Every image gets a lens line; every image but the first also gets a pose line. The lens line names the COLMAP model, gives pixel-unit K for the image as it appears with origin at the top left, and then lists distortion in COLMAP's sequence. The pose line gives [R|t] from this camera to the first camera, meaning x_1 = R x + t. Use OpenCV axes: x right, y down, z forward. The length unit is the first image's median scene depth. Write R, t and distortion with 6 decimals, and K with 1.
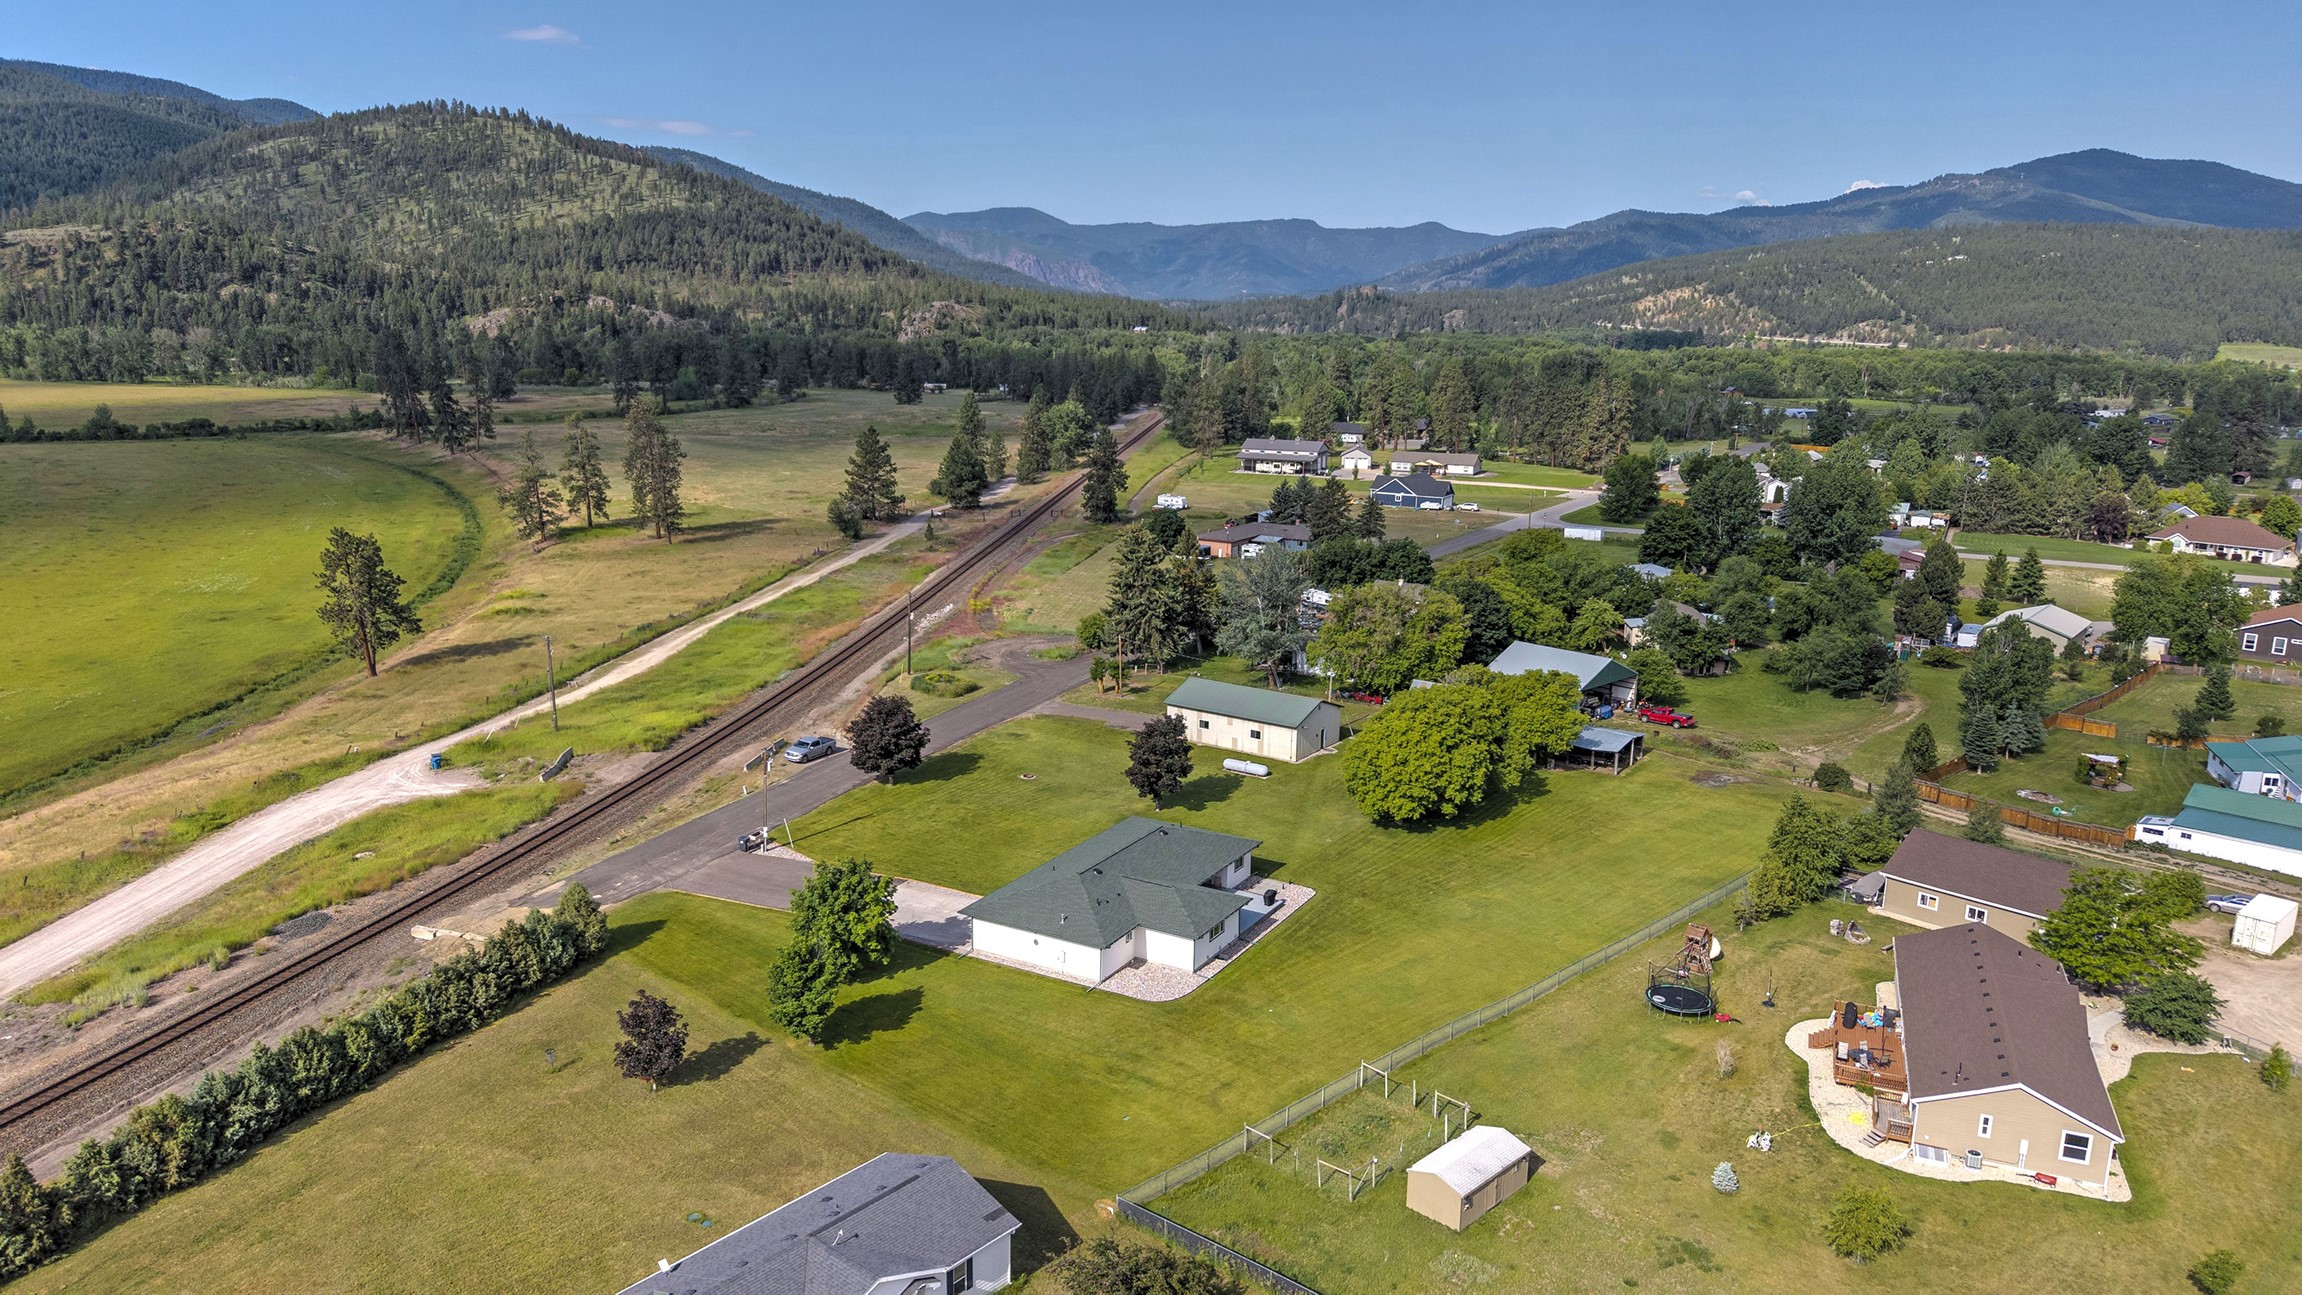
lens RADIAL K [[1623.5, 0, 1224.3], [0, 1623.5, 650.5], [0, 0, 1]] dist [0.094403, -0.094676]
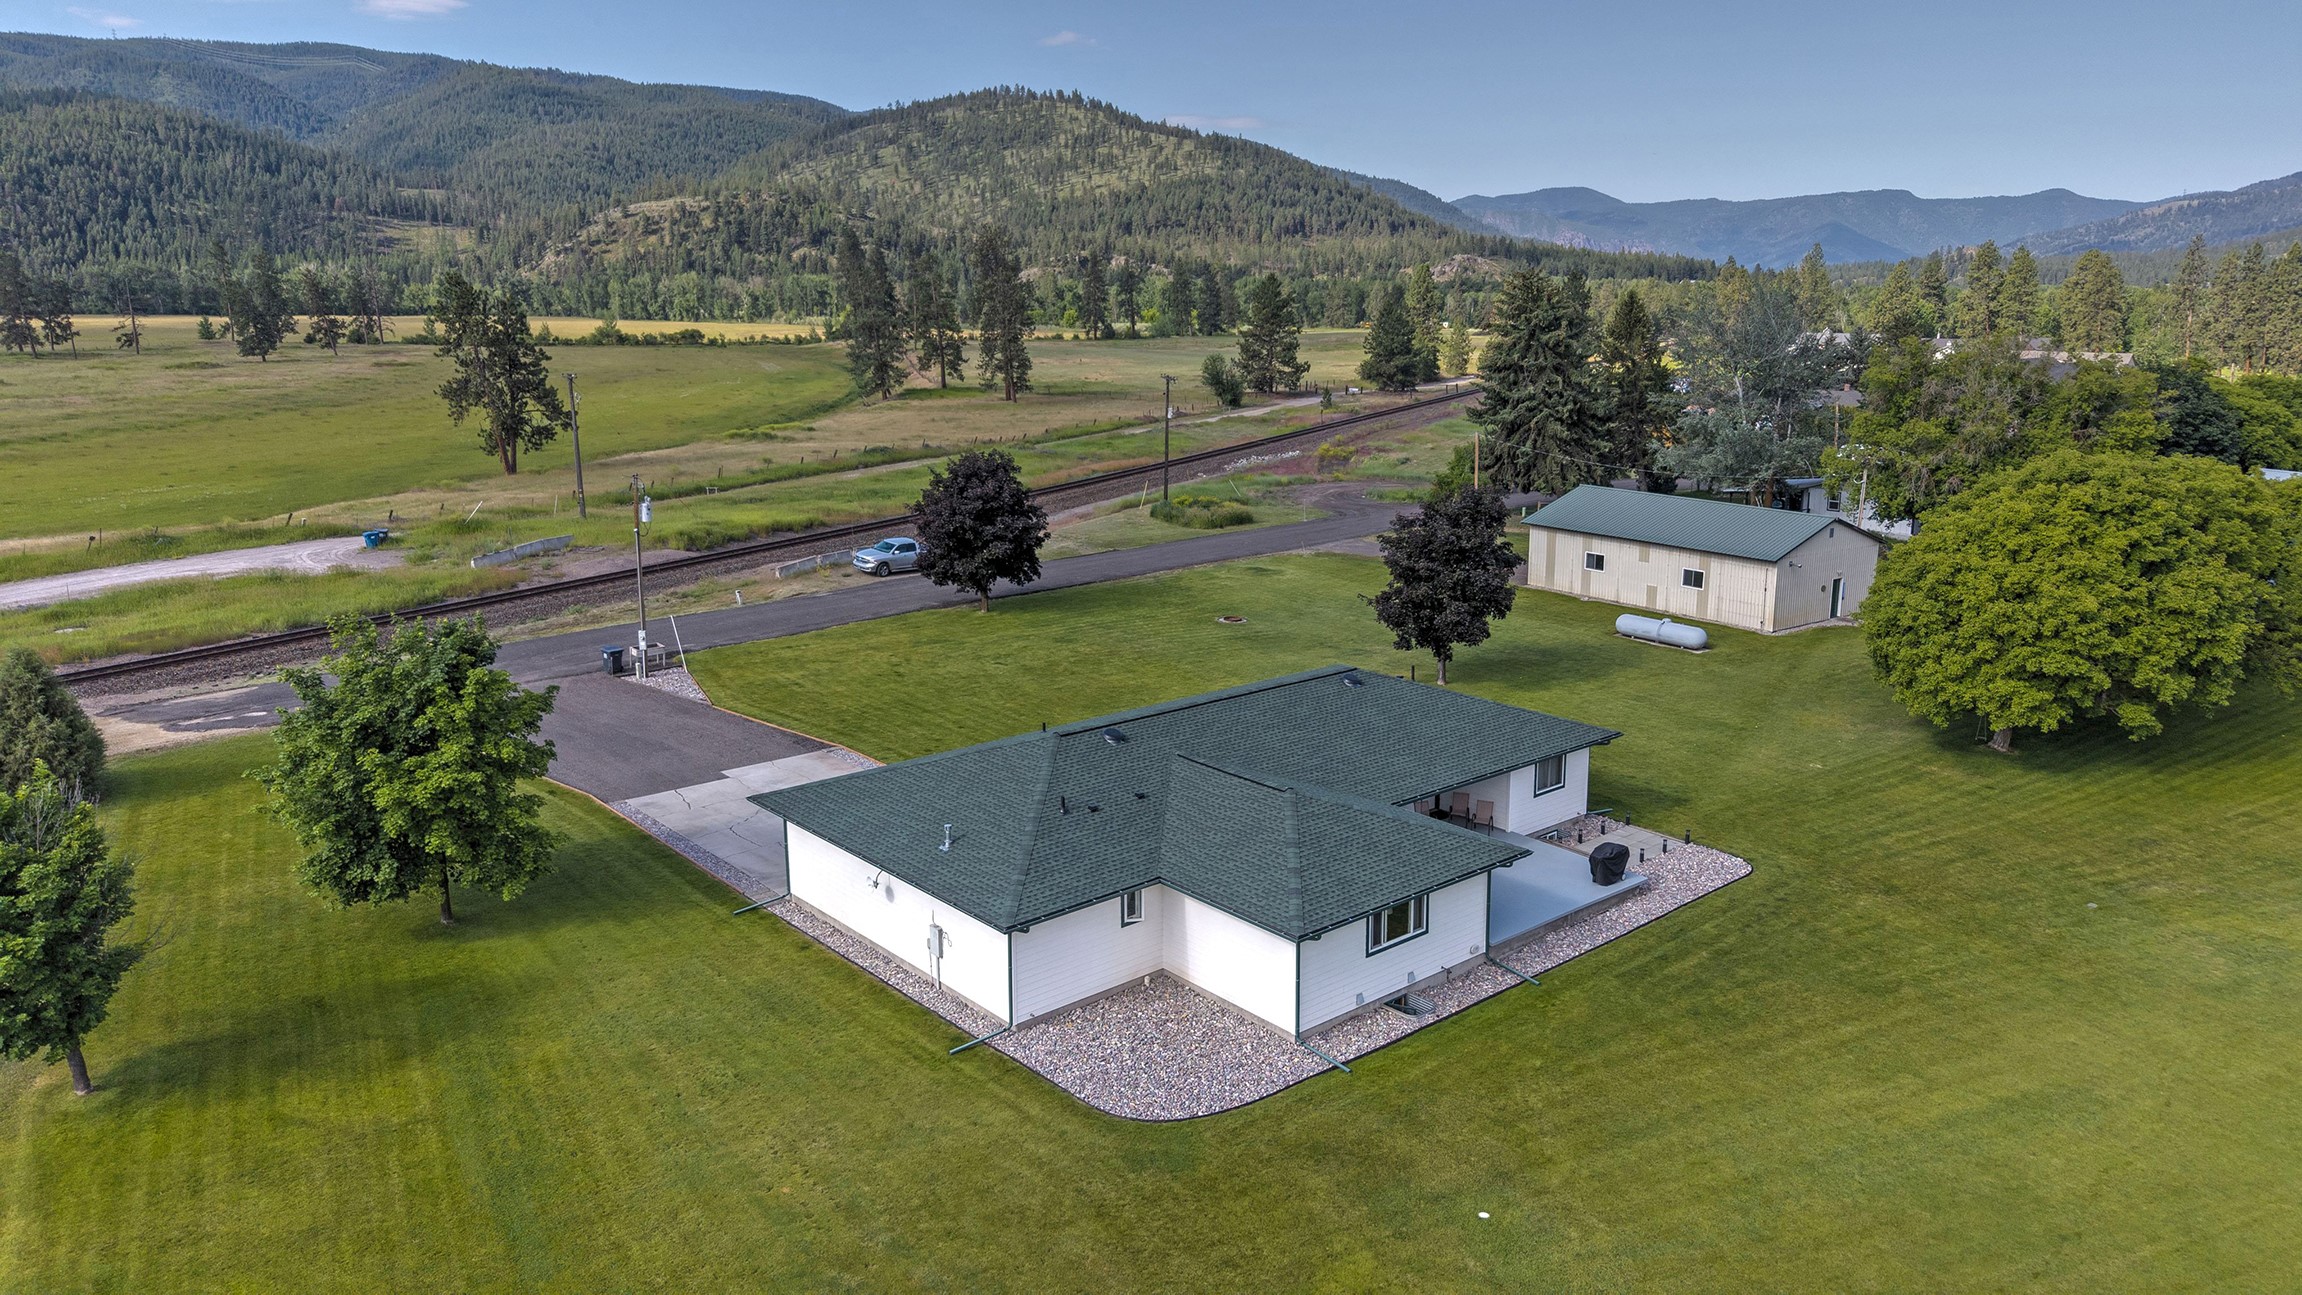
lens RADIAL K [[1535.3, 0, 1151.0], [0, 1535.3, 647.5], [0, 0, 1]] dist [-0.007745, -0.005045]
pose [[0.921927, 0.053811, -0.383607, 0.016104], [-0.057266, 0.998356, 0.002418, 0.027118], [0.383106, 0.019739, 0.923493, 0.159758]]
